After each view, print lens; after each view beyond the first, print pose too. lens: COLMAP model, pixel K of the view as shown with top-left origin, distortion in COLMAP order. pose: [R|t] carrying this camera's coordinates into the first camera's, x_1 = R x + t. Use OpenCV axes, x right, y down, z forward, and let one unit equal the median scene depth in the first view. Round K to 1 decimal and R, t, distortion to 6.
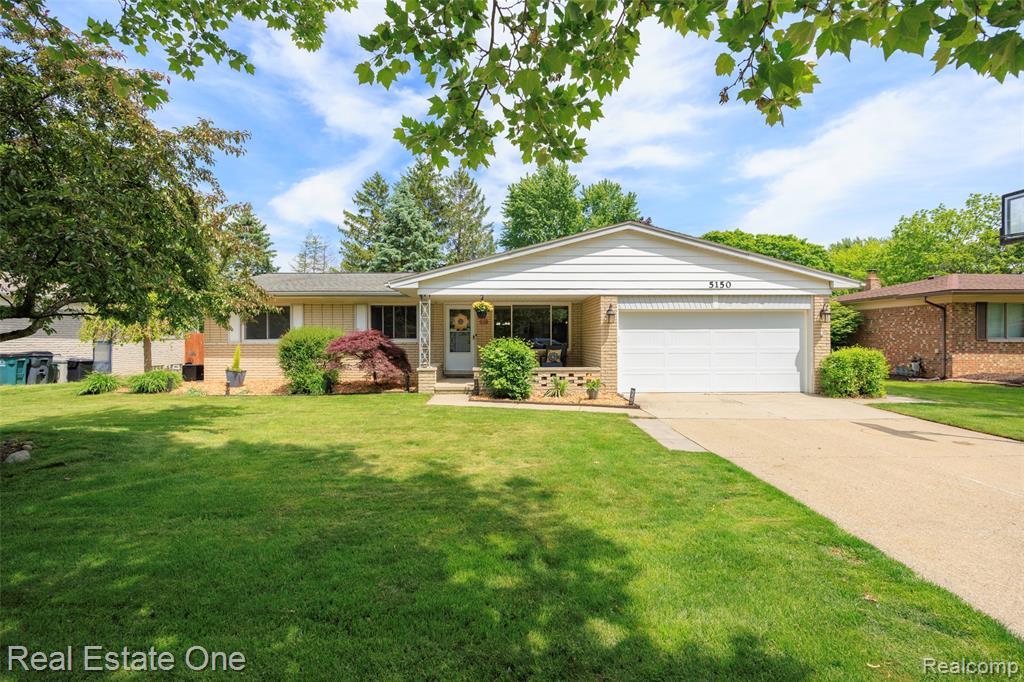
lens RADIAL K [[496.8, 0, 512.1], [0, 496.8, 342.7], [0, 0, 1]] dist [-0.000824, -0.000281]
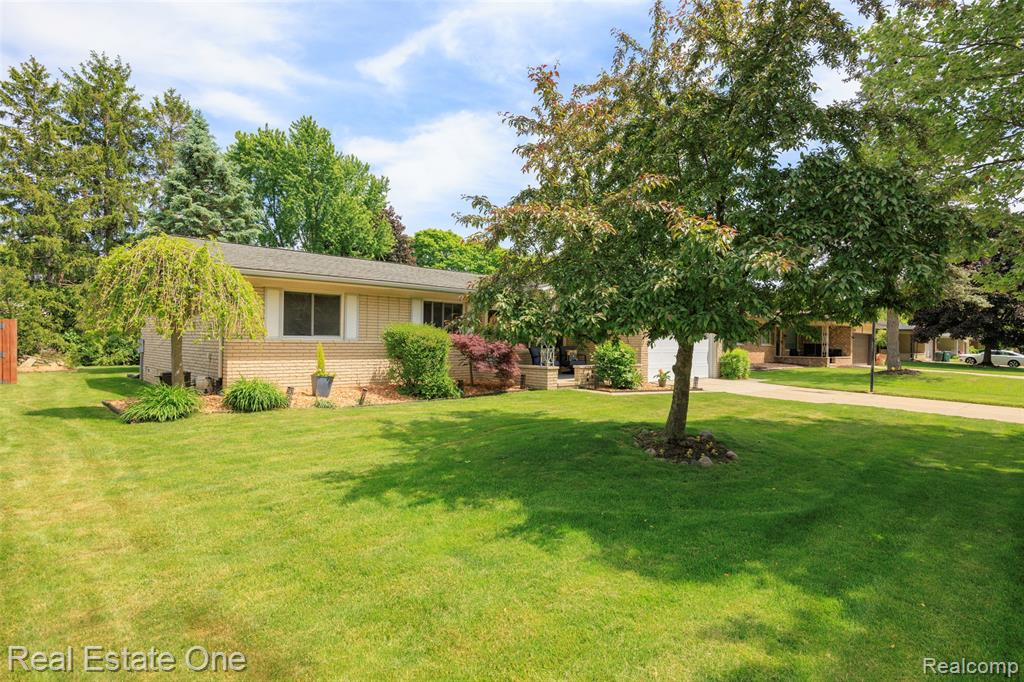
lens RADIAL K [[554.7, 0, 510.2], [0, 554.7, 338.6], [0, 0, 1]] dist [0.016362, -0.008291]
pose [[0.740091, 0.012877, 0.672384, -0.860665], [-0.018740, 0.999823, 0.001480, -0.009135], [-0.672246, -0.013696, 0.740201, 0.129542]]
